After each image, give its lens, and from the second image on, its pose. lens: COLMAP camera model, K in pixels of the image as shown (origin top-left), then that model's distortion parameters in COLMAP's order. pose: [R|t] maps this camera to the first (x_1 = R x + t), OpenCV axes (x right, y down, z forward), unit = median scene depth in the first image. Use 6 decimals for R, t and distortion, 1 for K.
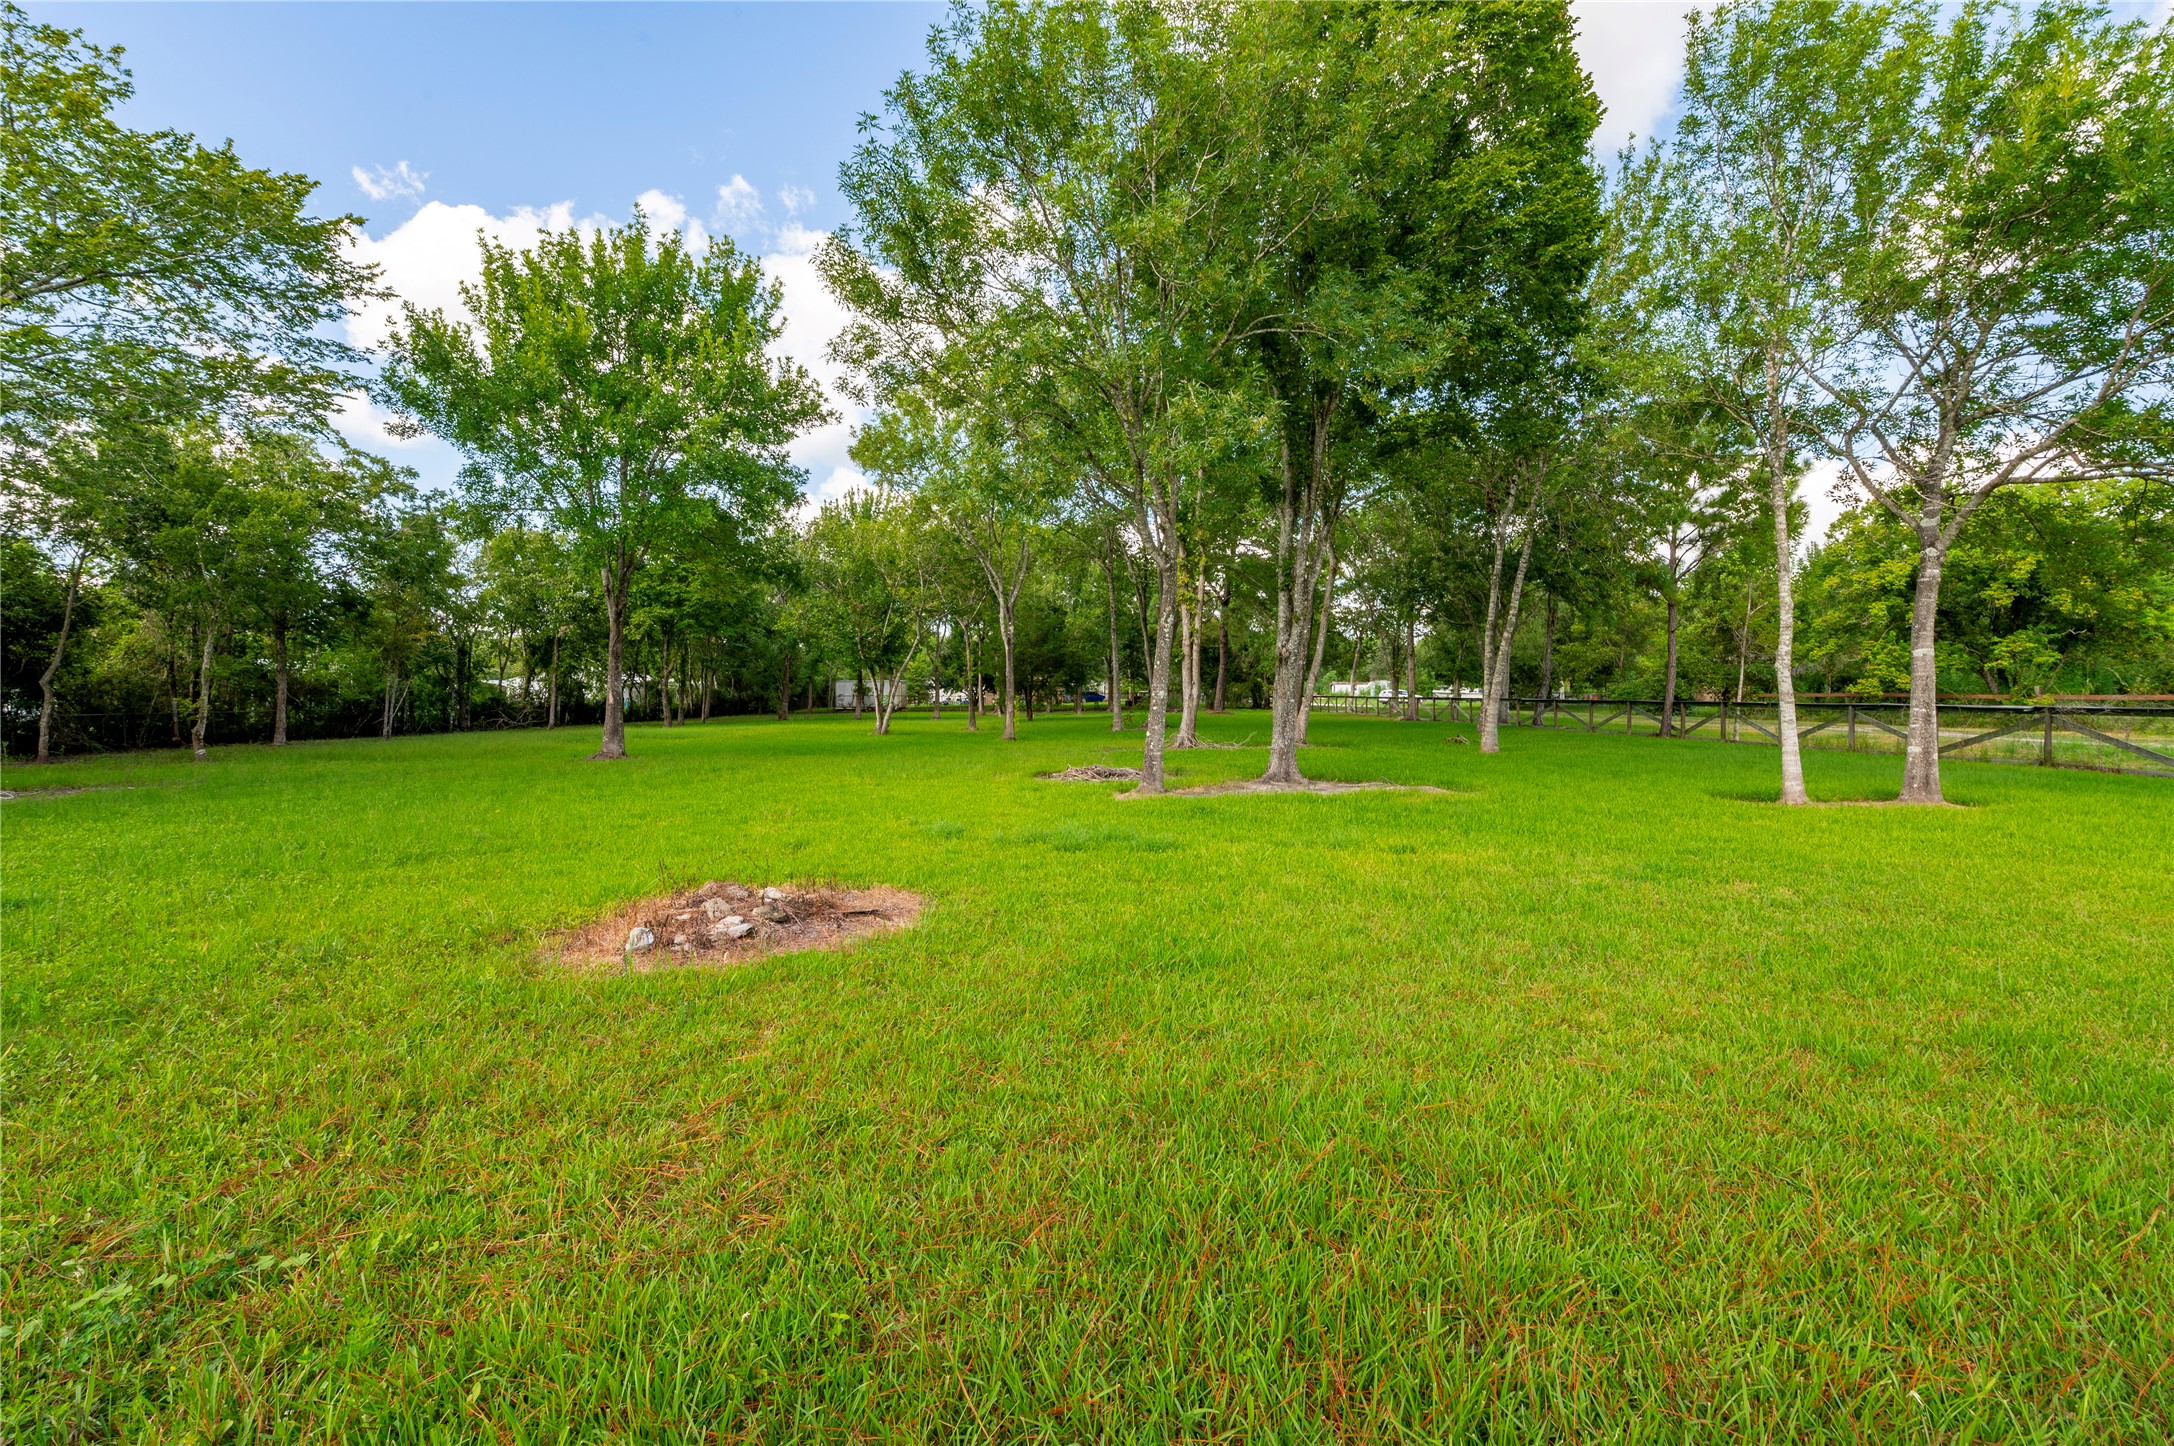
lens RADIAL K [[943.5, 0, 1087.0], [0, 943.5, 723.0], [0, 0, 1]] dist [-0.004093, -0.000349]
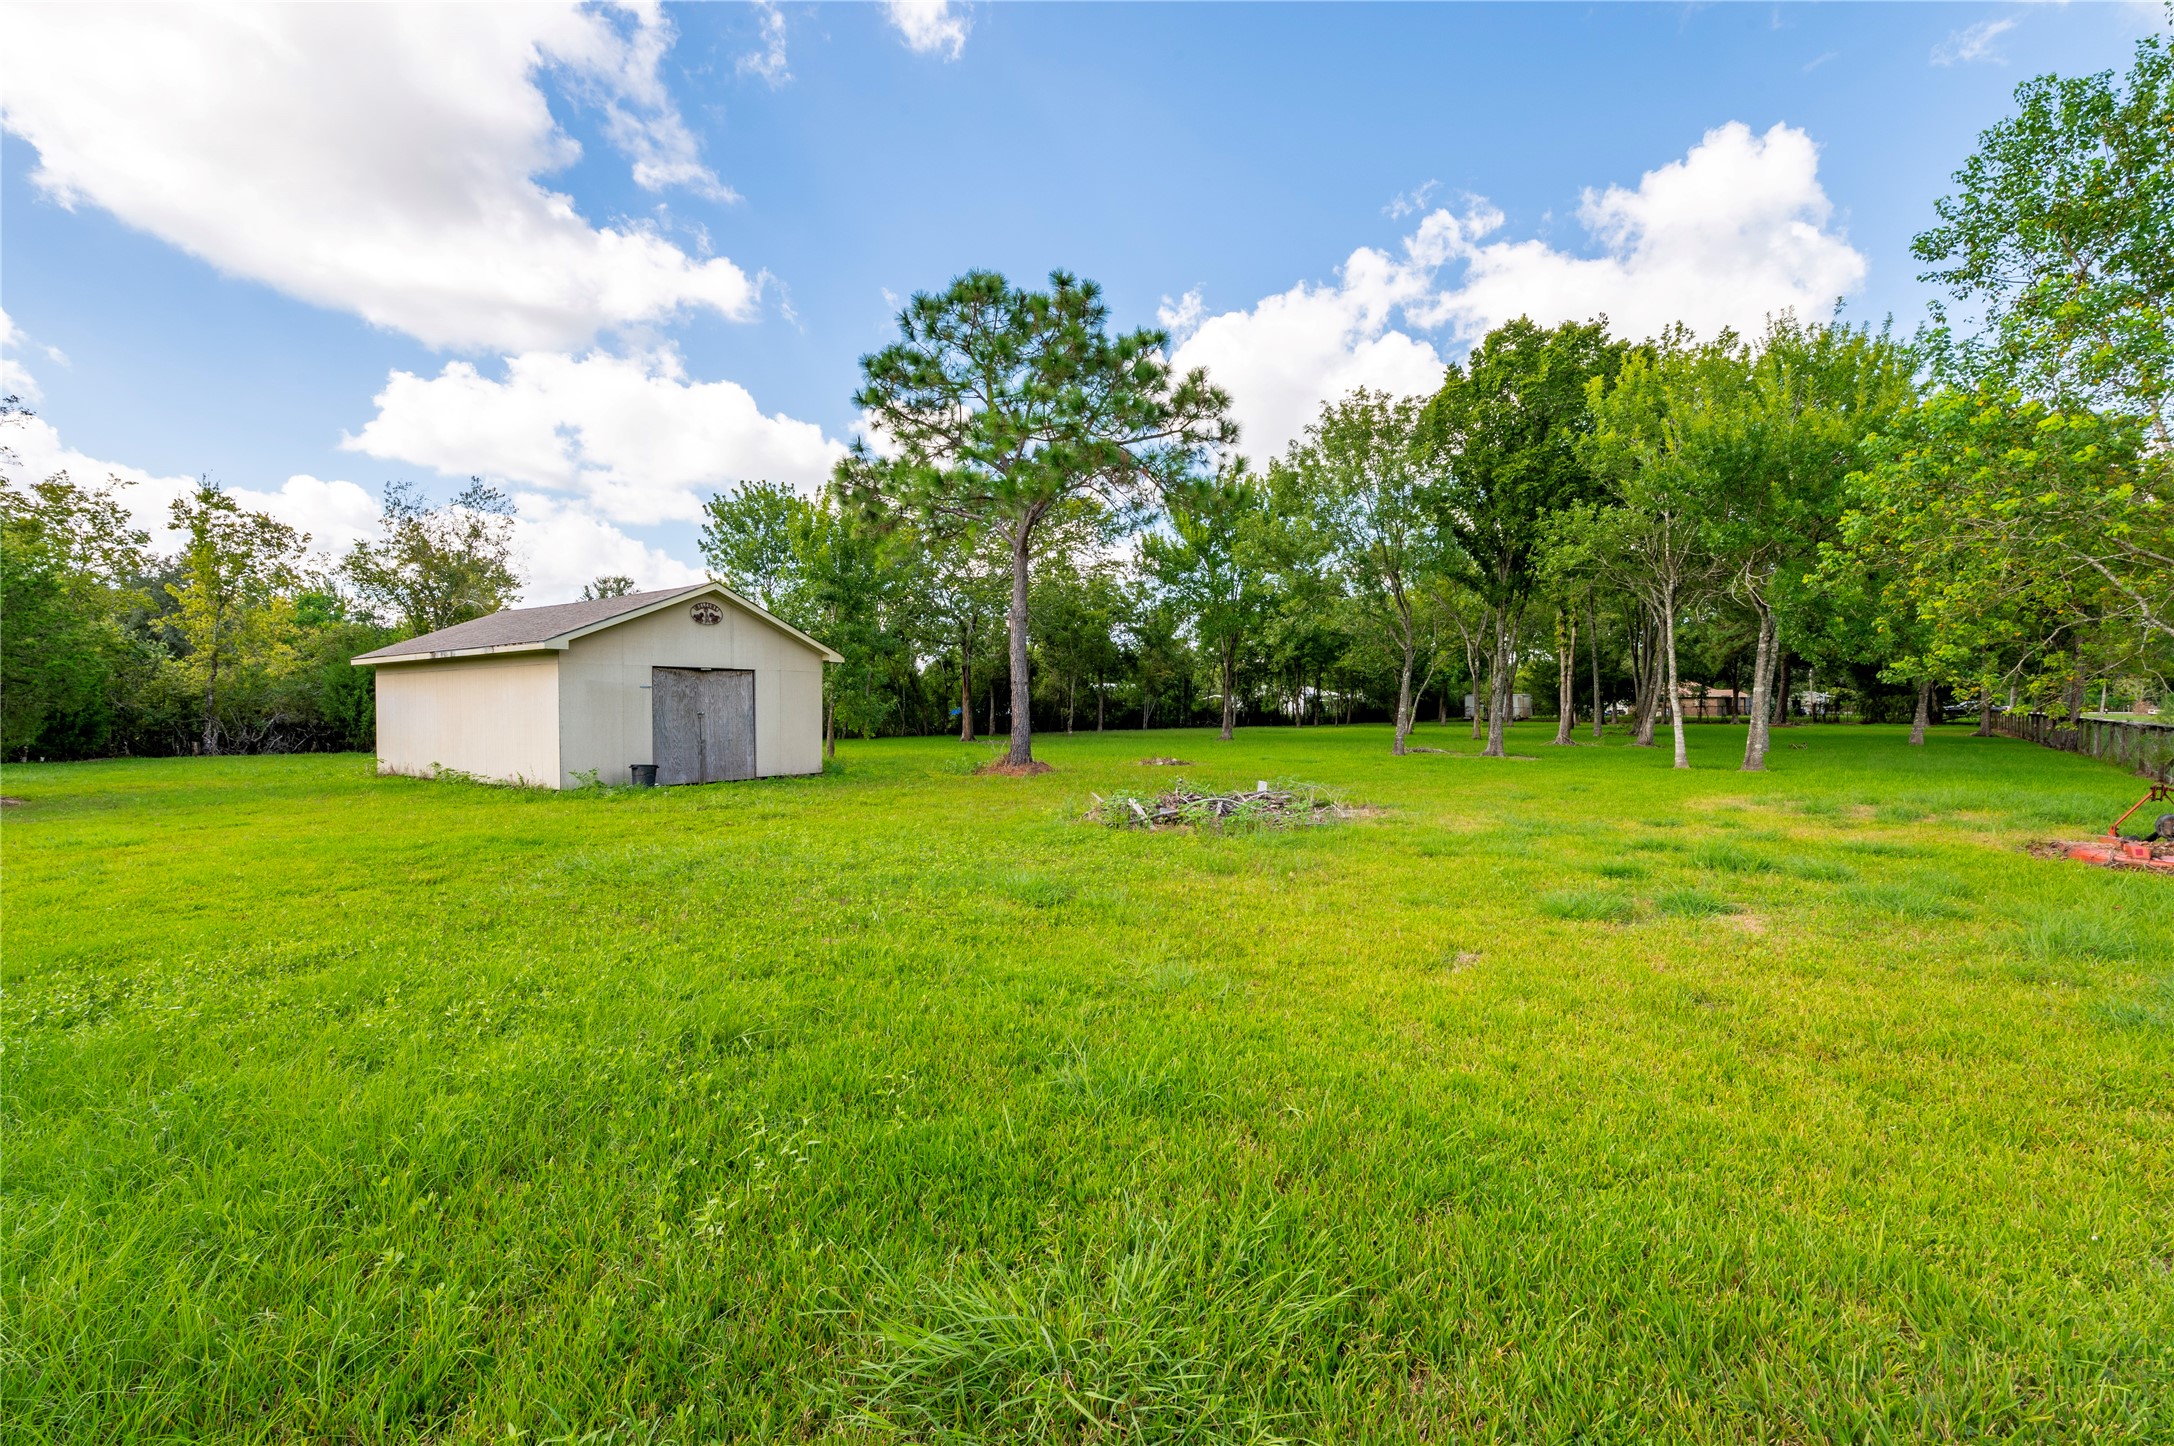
lens RADIAL K [[943.5, 0, 1087.0], [0, 943.5, 723.0], [0, 0, 1]] dist [-0.004093, -0.000349]
pose [[0.734881, 0.015343, -0.678023, 0.428641], [-0.022670, 0.999741, -0.001949, 0.008712], [0.677817, 0.016803, 0.735038, -0.438809]]
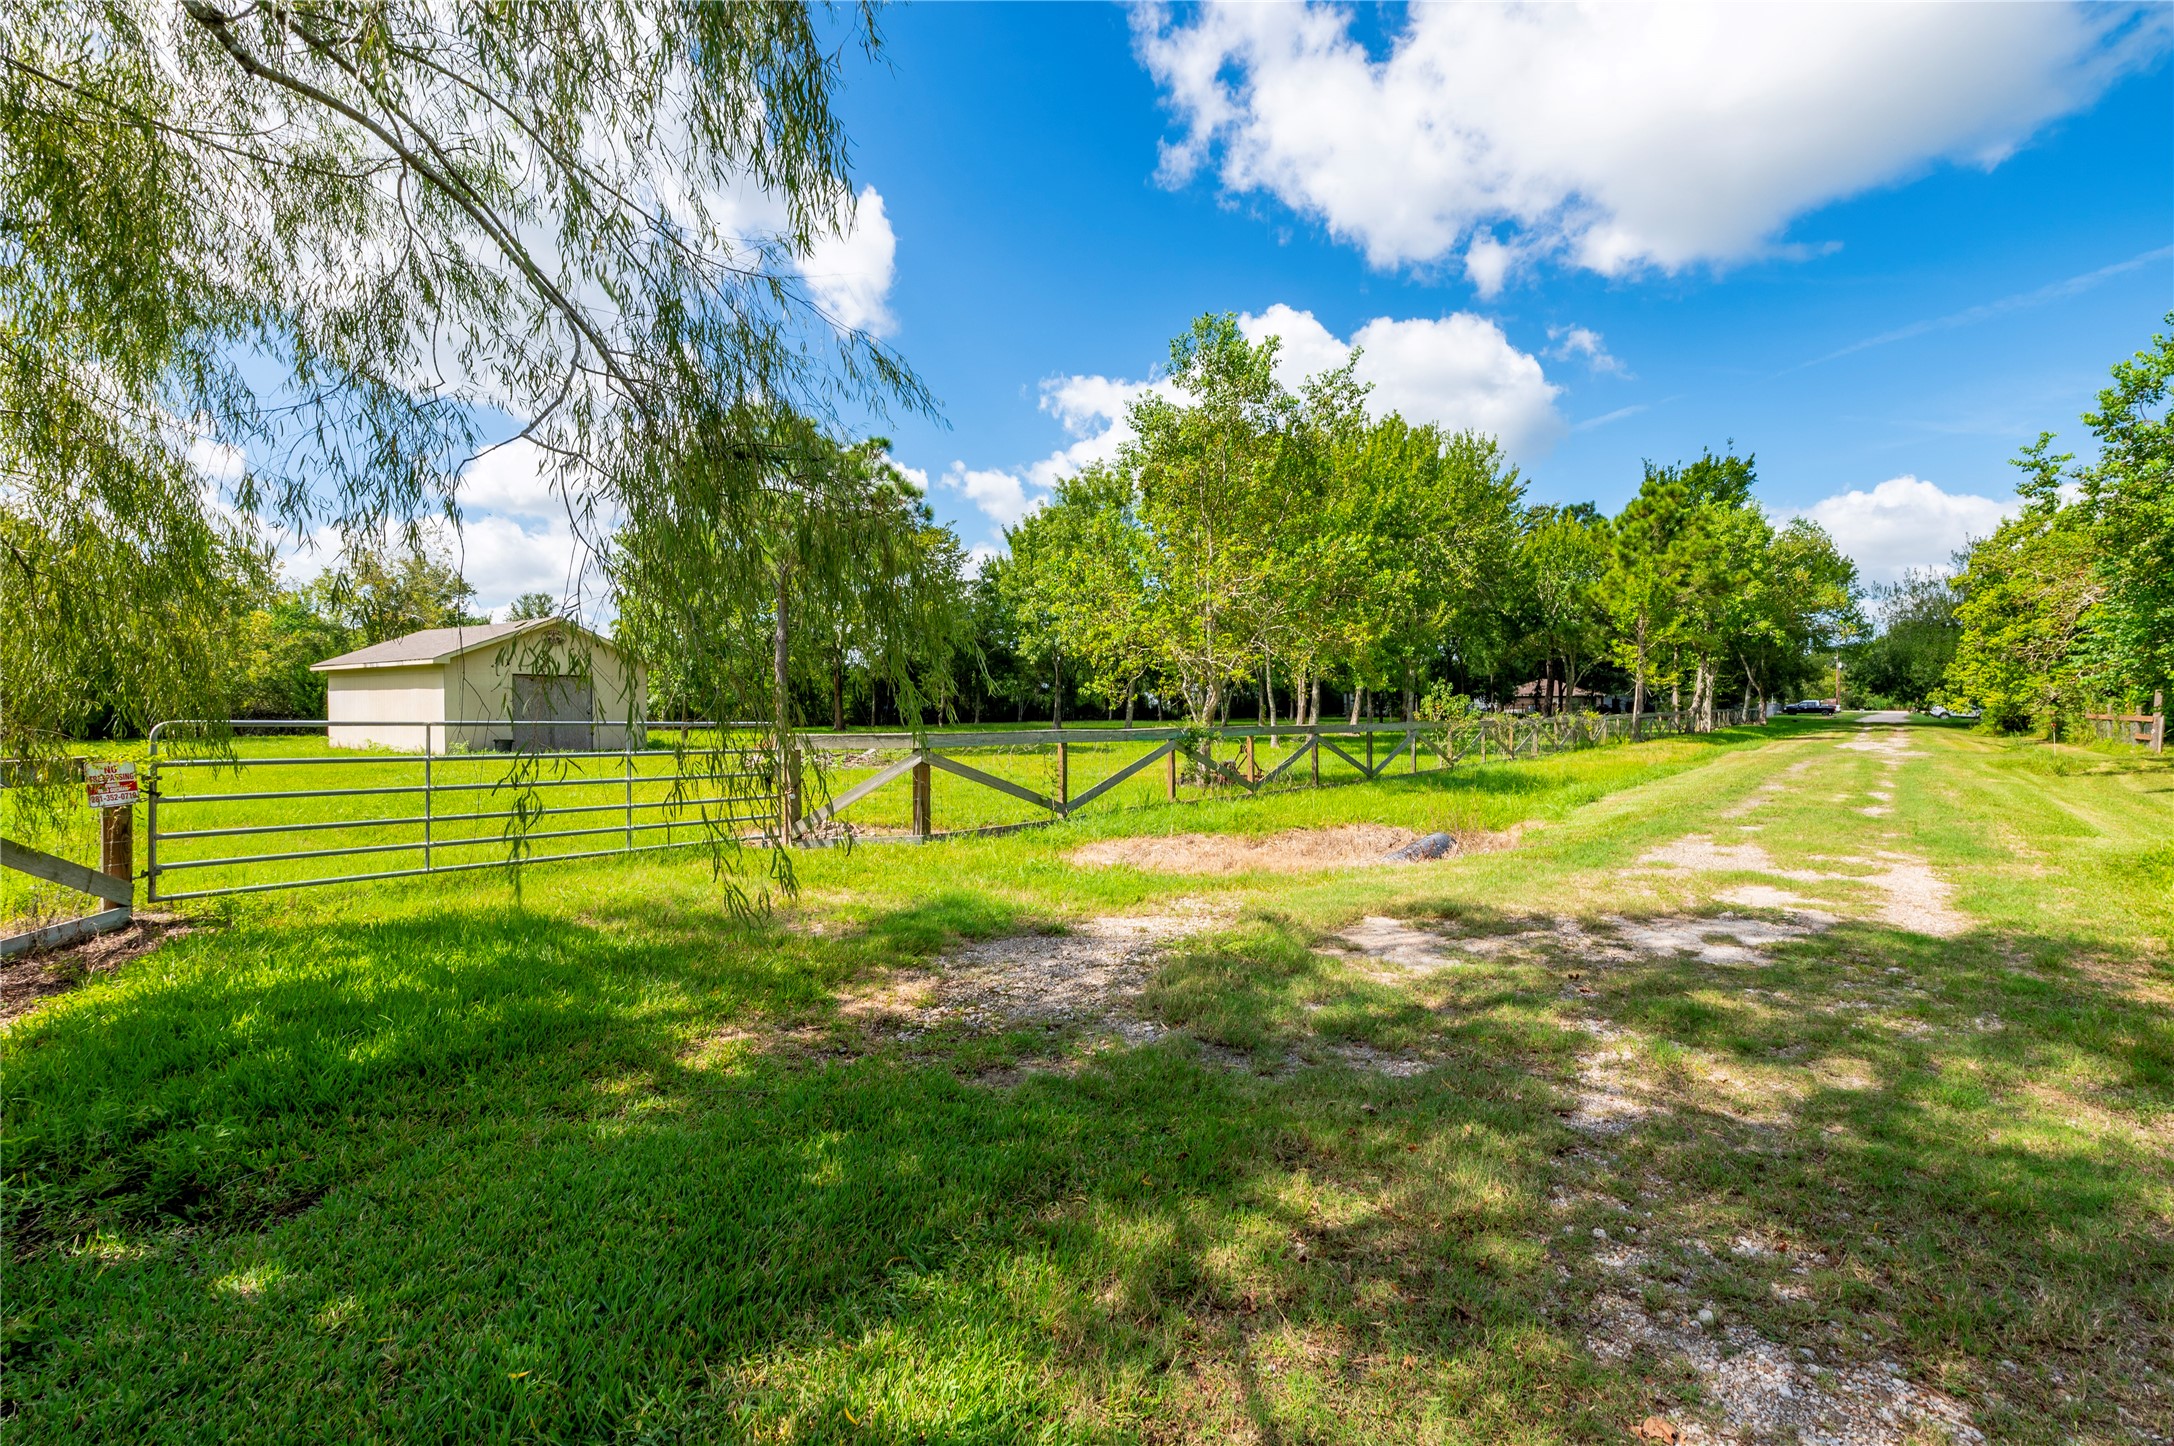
lens RADIAL K [[943.5, 0, 1087.0], [0, 943.5, 723.0], [0, 0, 1]] dist [-0.004093, -0.000349]
pose [[0.746039, 0.023583, -0.665484, 0.774039], [-0.026459, 0.999633, 0.005763, 0.001979], [0.665376, 0.013309, 0.746390, -0.484473]]
